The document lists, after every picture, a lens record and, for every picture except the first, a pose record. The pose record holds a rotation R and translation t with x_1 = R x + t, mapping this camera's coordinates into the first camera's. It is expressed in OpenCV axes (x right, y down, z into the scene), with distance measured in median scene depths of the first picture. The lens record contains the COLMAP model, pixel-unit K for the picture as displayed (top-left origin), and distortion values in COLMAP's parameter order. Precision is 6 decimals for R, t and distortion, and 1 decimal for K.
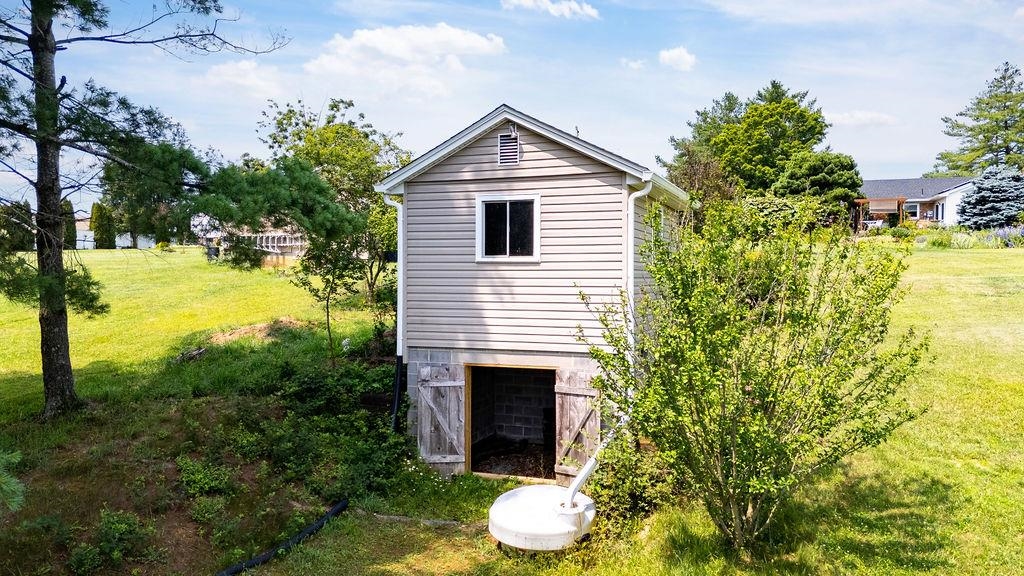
lens RADIAL K [[756.2, 0, 518.6], [0, 756.2, 290.4], [0, 0, 1]] dist [0.083858, -0.086644]
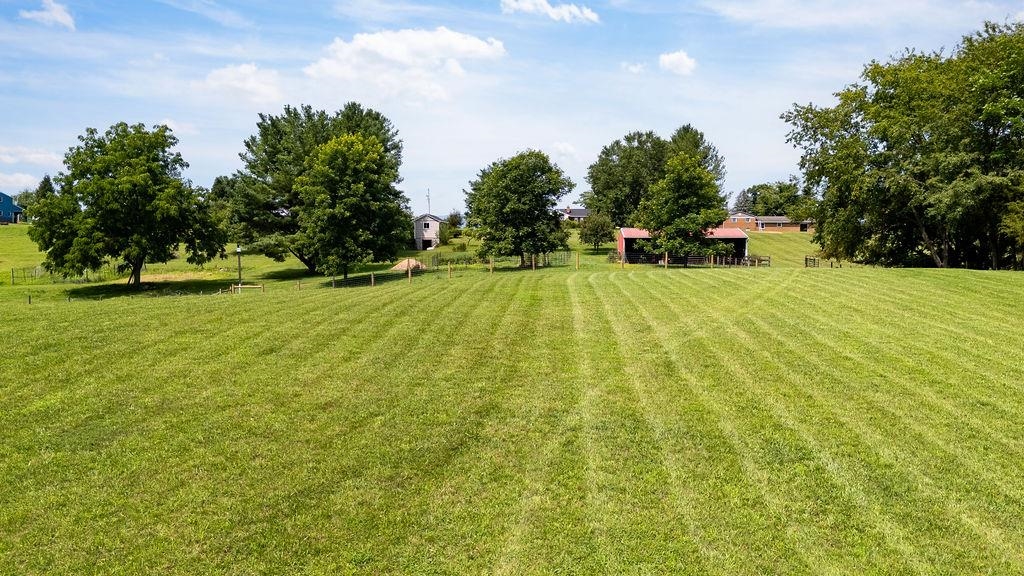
lens RADIAL K [[756.2, 0, 518.6], [0, 756.2, 290.4], [0, 0, 1]] dist [0.083858, -0.086644]
pose [[0.977854, -0.007271, 0.209162, -0.180659], [0.004202, 0.999877, 0.015112, 0.122625], [-0.209246, -0.013898, 0.977764, -1.780989]]
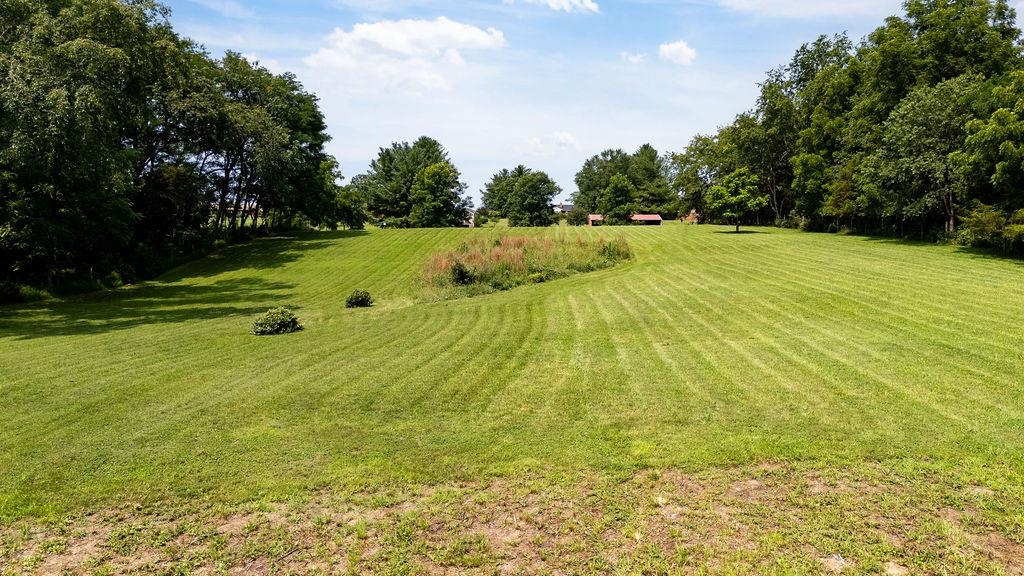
lens RADIAL K [[756.2, 0, 518.6], [0, 756.2, 290.4], [0, 0, 1]] dist [0.083858, -0.086644]
pose [[0.976723, -0.006498, 0.214405, -0.433068], [0.002818, 0.999844, 0.017463, 0.225482], [-0.214485, -0.016452, 0.976589, -2.729706]]
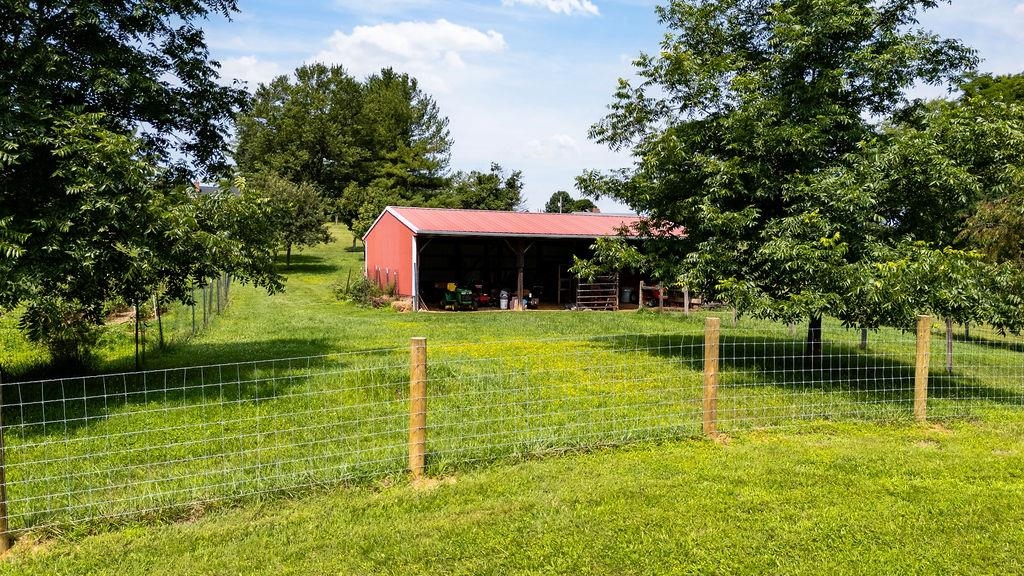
lens RADIAL K [[746.5, 0, 528.4], [0, 746.5, 328.7], [0, 0, 1]] dist [0.005684, -0.078386]
pose [[0.764350, -0.050125, 0.642850, 0.048050], [0.006326, 0.997509, 0.070257, 0.076226], [-0.644770, -0.049635, 0.762763, -0.895184]]
